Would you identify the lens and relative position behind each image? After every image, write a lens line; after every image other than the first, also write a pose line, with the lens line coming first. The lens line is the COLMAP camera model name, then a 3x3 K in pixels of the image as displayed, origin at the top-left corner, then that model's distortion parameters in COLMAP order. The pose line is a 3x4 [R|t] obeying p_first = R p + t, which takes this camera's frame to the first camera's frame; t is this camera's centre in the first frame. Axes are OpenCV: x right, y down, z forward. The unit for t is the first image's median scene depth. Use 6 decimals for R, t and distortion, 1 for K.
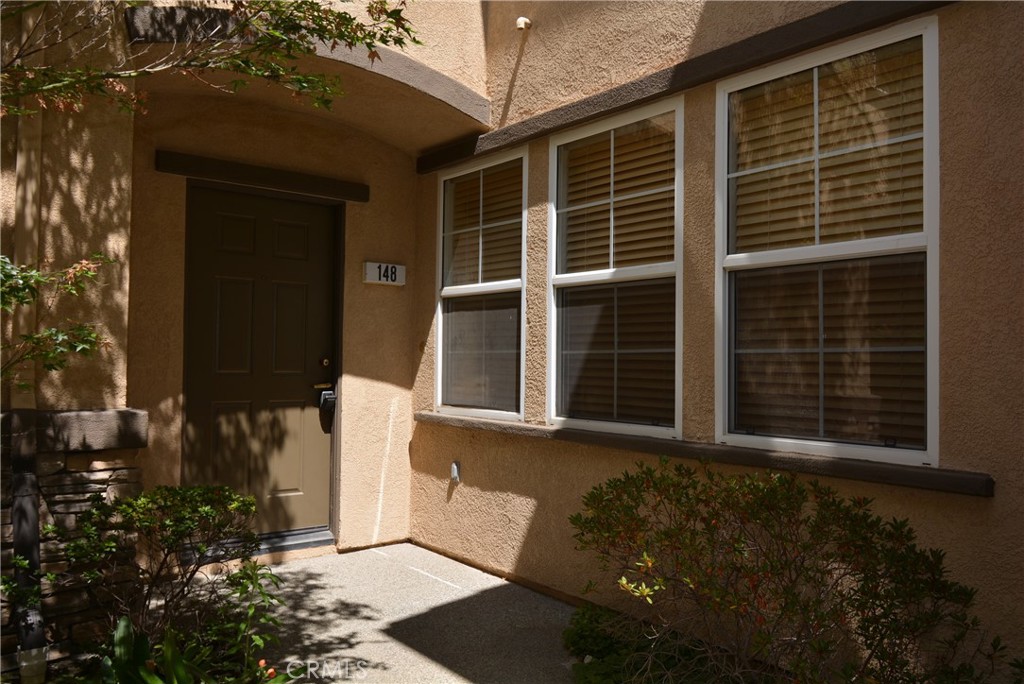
lens RADIAL K [[805.1, 0, 511.8], [0, 805.1, 345.2], [0, 0, 1]] dist [0.010226, -0.019912]
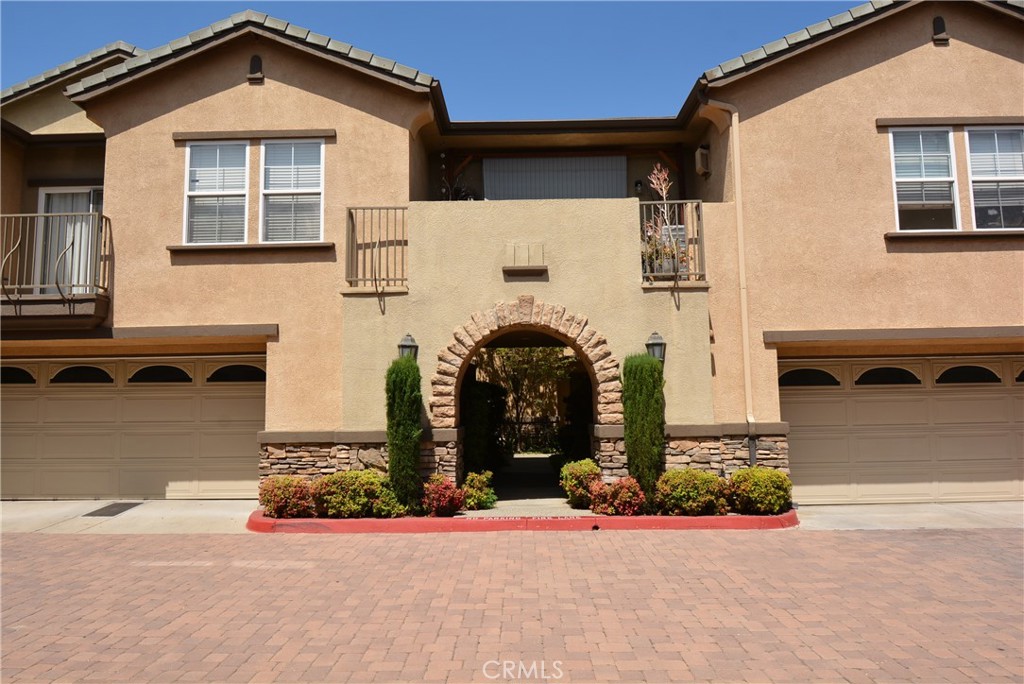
lens RADIAL K [[654.9, 0, 513.2], [0, 654.9, 341.7], [0, 0, 1]] dist [-0.015205, -0.016268]
pose [[0.786736, -0.090901, -0.610560, 2.255319], [0.039743, 0.994505, -0.096853, -0.028028], [0.616009, 0.051932, 0.786026, -3.072885]]
